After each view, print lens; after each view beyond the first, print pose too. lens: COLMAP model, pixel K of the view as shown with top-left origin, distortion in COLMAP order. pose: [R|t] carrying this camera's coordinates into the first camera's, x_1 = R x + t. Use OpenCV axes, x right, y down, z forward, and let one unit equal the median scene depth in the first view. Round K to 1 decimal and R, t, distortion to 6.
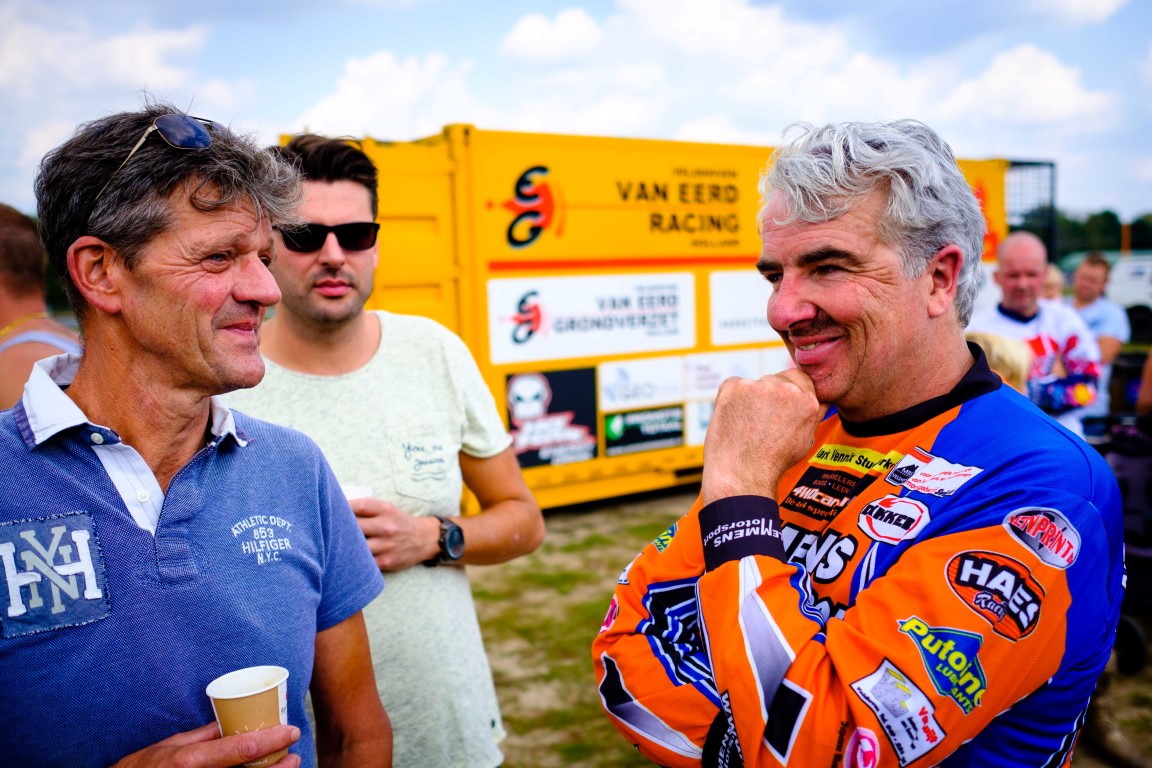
lens RADIAL K [[1192.6, 0, 576.0], [0, 1192.6, 384.0], [0, 0, 1]] dist [0.013053, 0.023465]
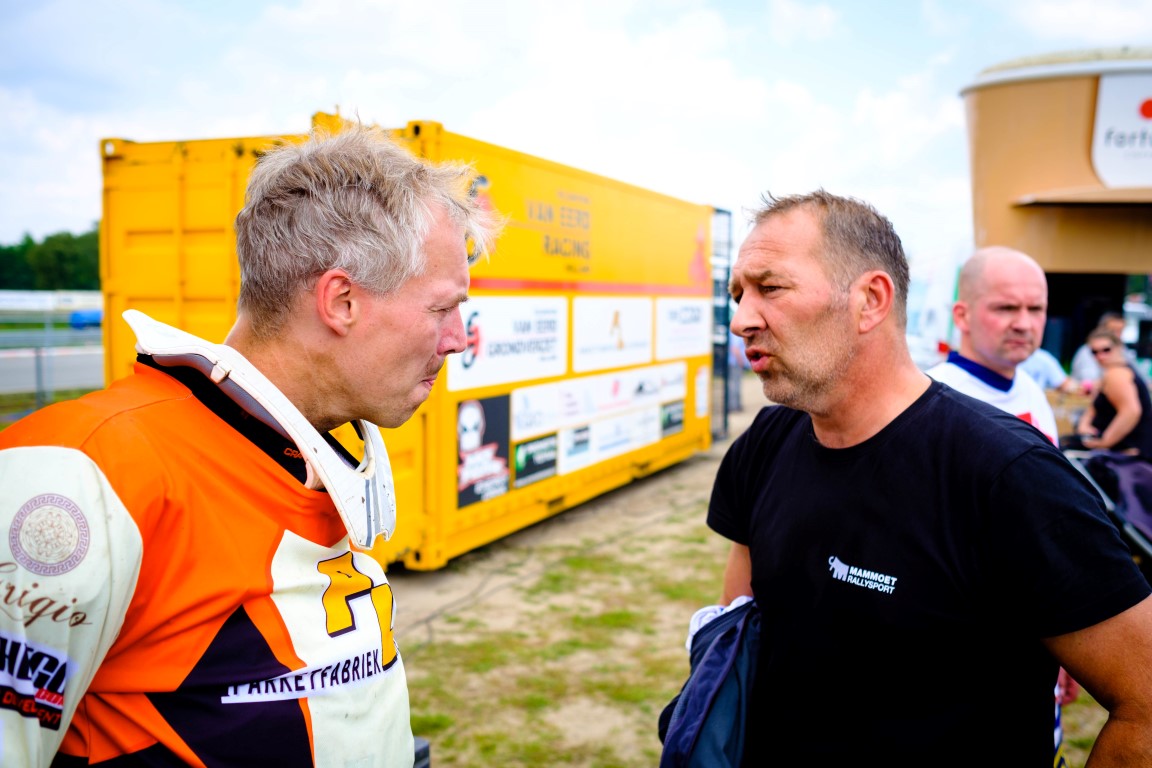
lens RADIAL K [[1192.6, 0, 576.0], [0, 1192.6, 384.0], [0, 0, 1]] dist [0.013053, 0.023465]
pose [[0.852566, -0.015247, 0.522397, -0.426091], [0.036396, 0.998880, -0.030246, 0.008057], [-0.521350, 0.044800, 0.852166, 0.167392]]
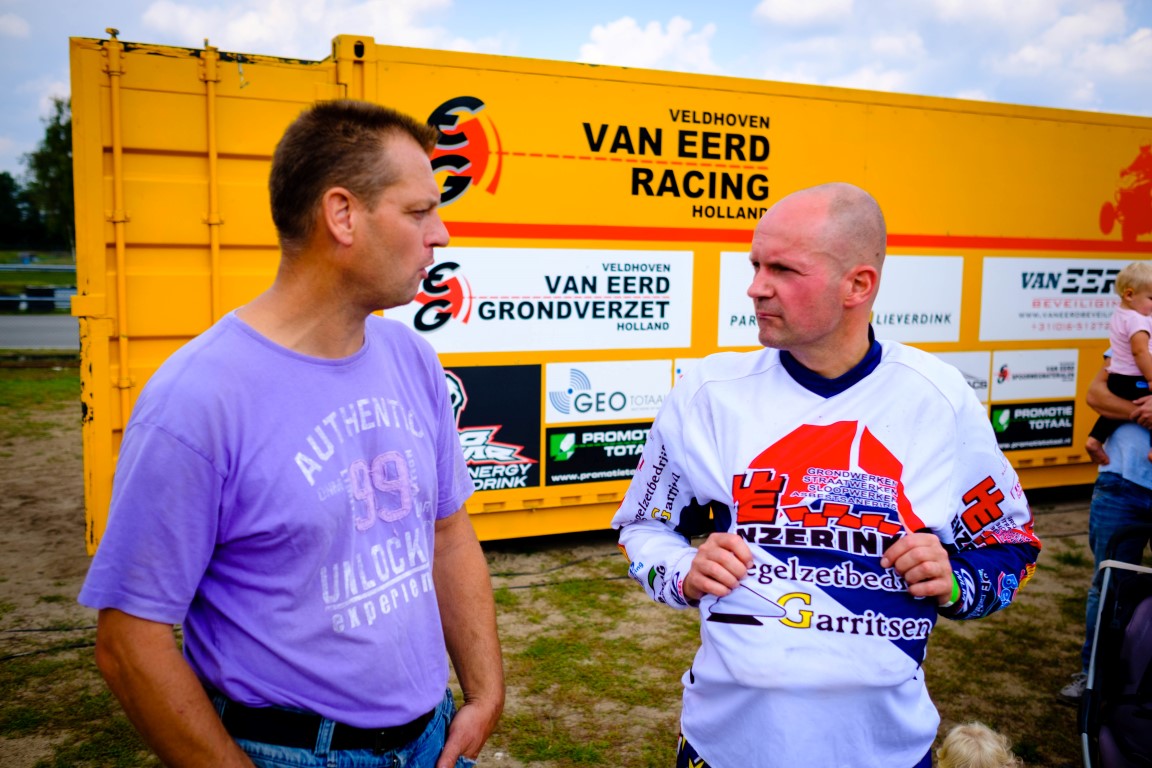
lens RADIAL K [[1192.6, 0, 576.0], [0, 1192.6, 384.0], [0, 0, 1]] dist [0.013053, 0.023465]
pose [[0.979664, 0.072475, -0.187099, 0.181543], [-0.067592, 0.997188, 0.032355, -0.029435], [0.188918, -0.019051, 0.981808, 0.252128]]
